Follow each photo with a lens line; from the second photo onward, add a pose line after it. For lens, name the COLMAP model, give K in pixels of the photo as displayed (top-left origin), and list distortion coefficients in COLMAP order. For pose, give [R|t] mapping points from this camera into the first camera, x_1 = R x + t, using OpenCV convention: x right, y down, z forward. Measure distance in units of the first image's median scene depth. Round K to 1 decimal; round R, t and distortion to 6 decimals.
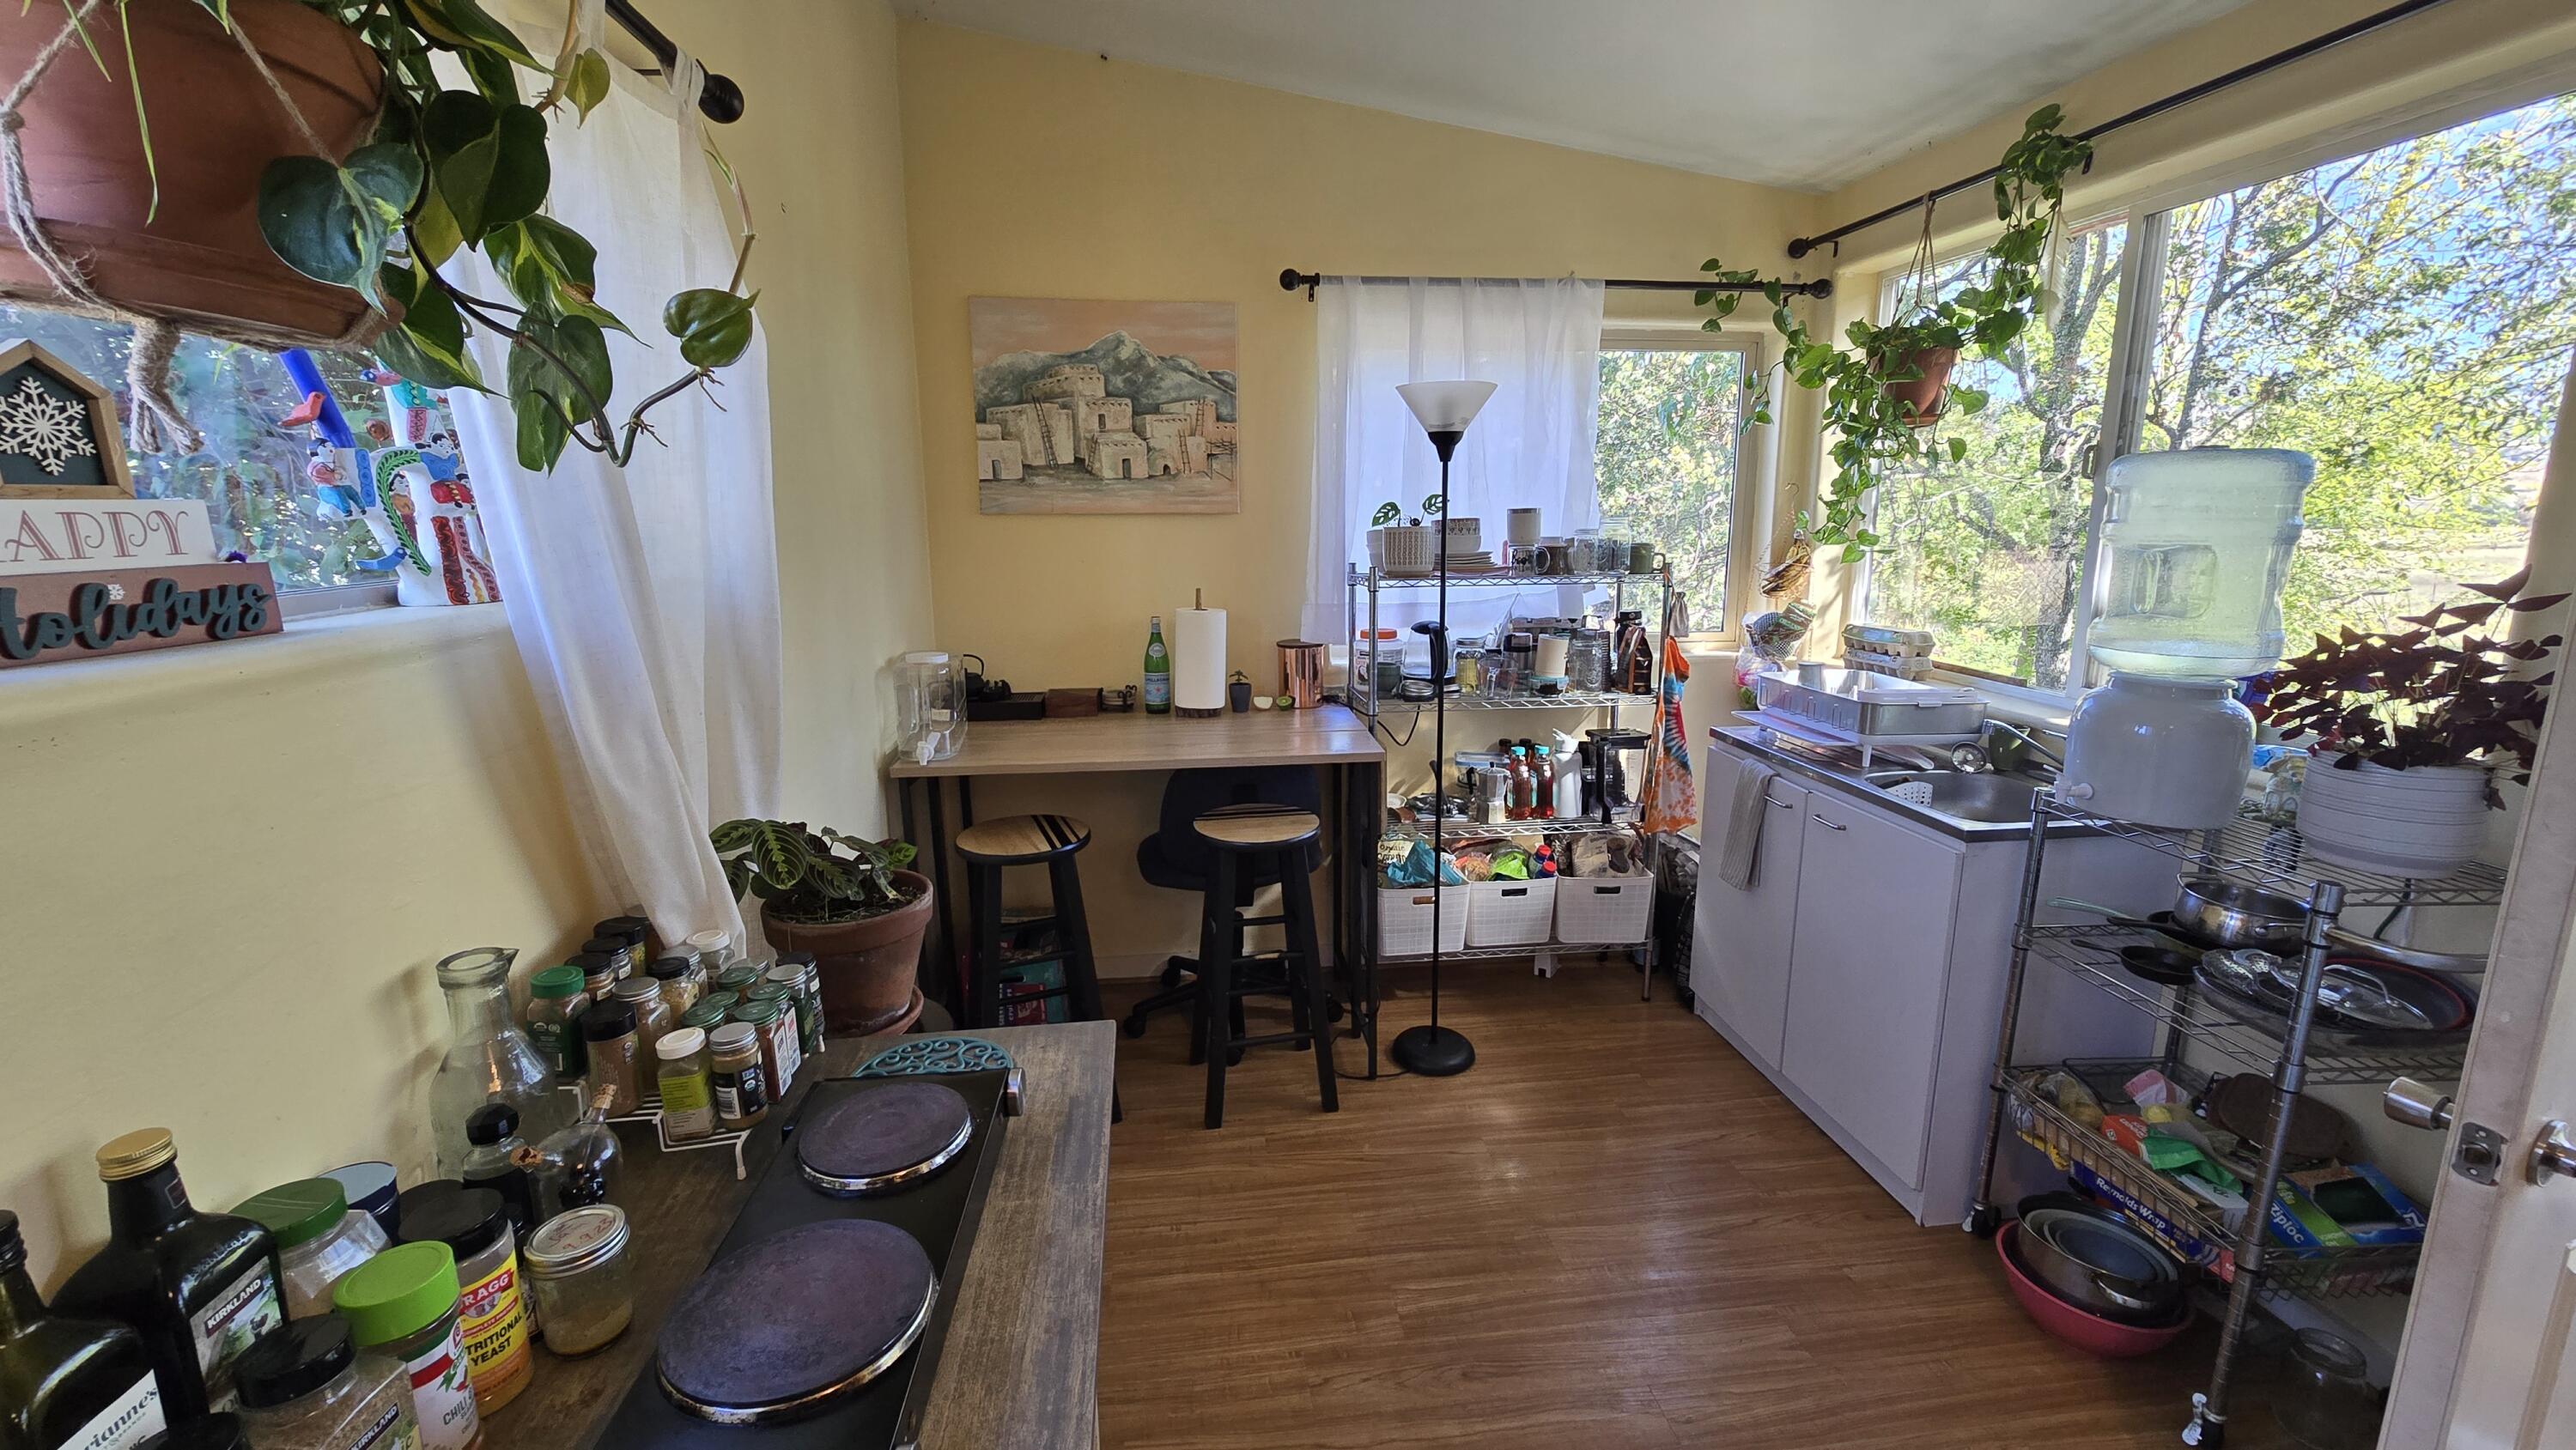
lens RADIAL K [[1058.7, 0, 1281.6], [0, 1058.7, 714.2], [0, 0, 1]] dist [0.000592, -0.000033]
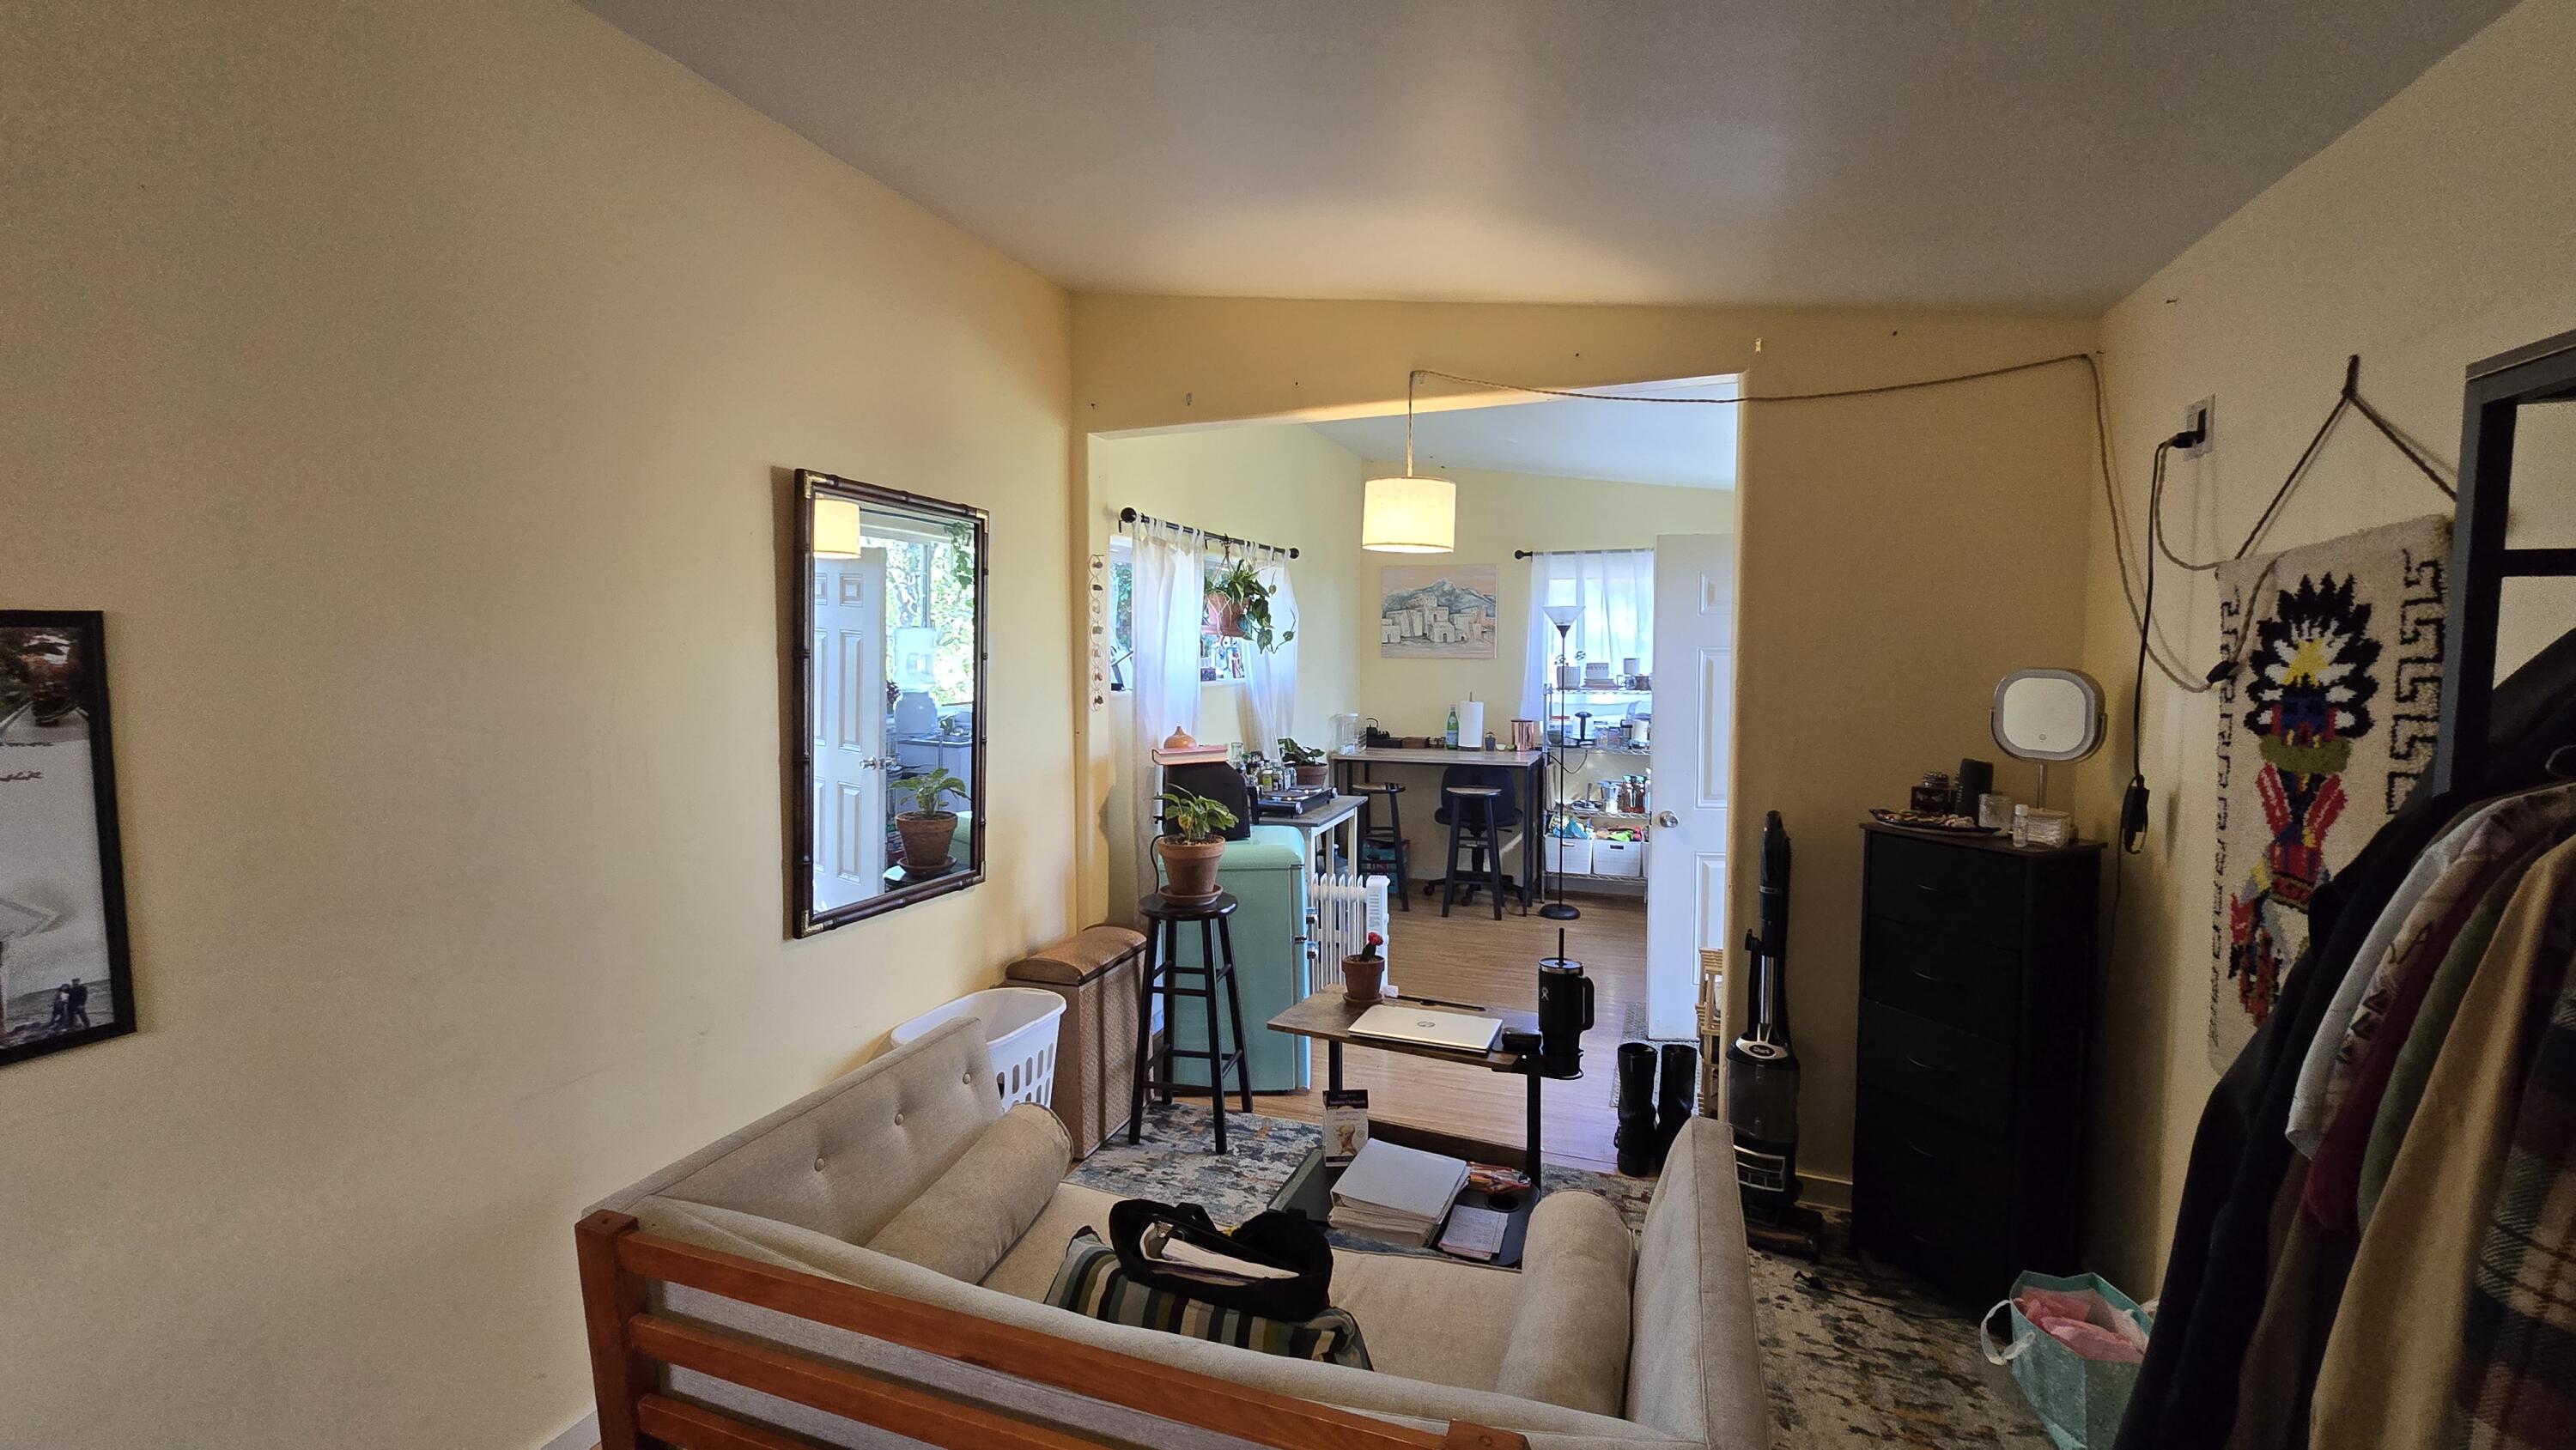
lens RADIAL K [[1058.7, 0, 1288.9], [0, 1058.7, 714.4], [0, 0, 1]] dist [0.000592, -0.000033]
pose [[0.896367, 0.032563, -0.442116, 0.547426], [-0.088167, 0.990471, -0.105803, 0.189512], [0.434458, 0.133818, 0.890696, -1.095917]]
